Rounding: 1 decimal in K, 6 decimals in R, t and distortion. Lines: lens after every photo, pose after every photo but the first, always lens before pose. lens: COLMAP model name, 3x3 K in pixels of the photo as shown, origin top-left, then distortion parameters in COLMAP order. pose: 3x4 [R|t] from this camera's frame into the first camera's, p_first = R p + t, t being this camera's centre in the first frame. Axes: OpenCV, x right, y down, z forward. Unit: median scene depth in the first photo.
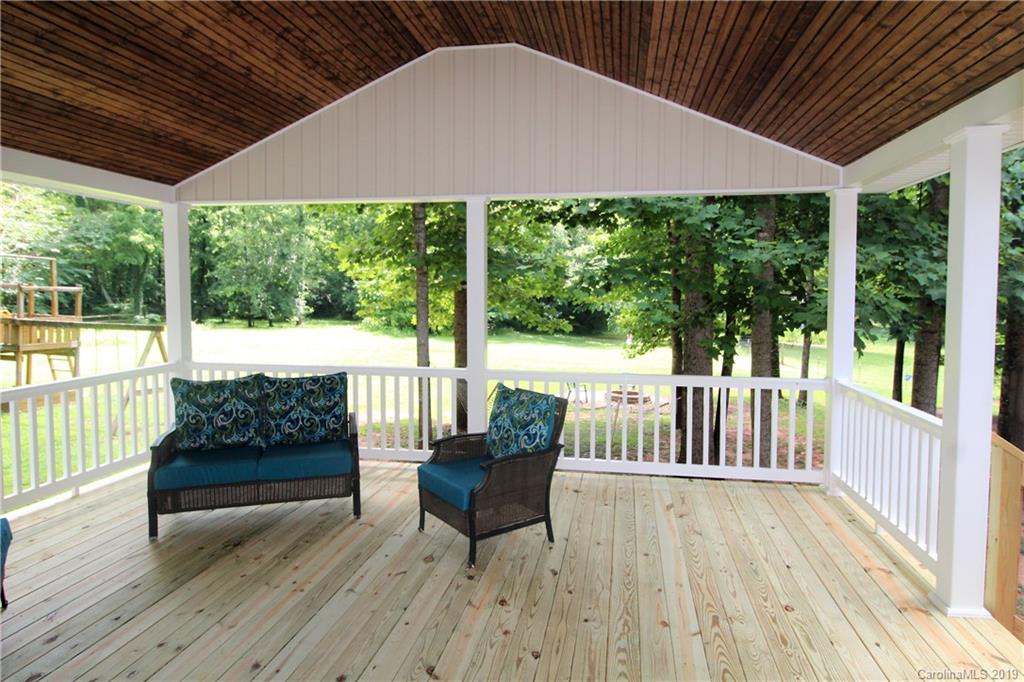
lens RADIAL K [[616.0, 0, 513.4], [0, 616.0, 333.4], [0, 0, 1]] dist [0.008724, 0.001429]
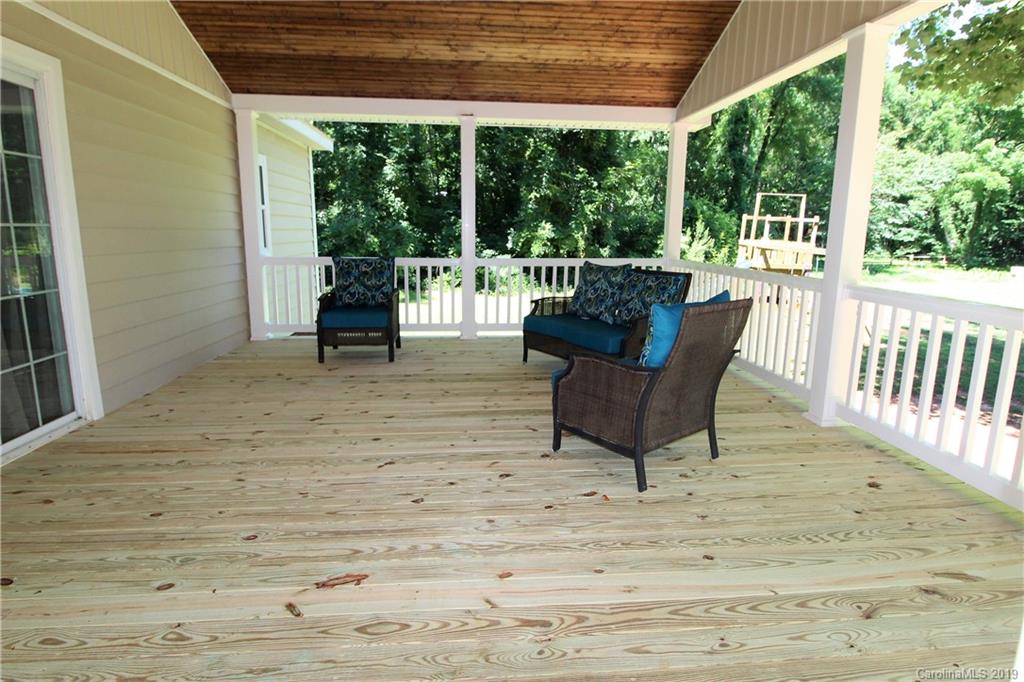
lens RADIAL K [[544.4, 0, 512.2], [0, 544.4, 340.5], [0, 0, 1]] dist [0.000917, -0.000147]
pose [[0.242980, 0.178935, -0.953385, 0.693797], [-0.078474, 0.983244, 0.164540, 0.078422], [0.966852, 0.034836, 0.252950, 0.715697]]
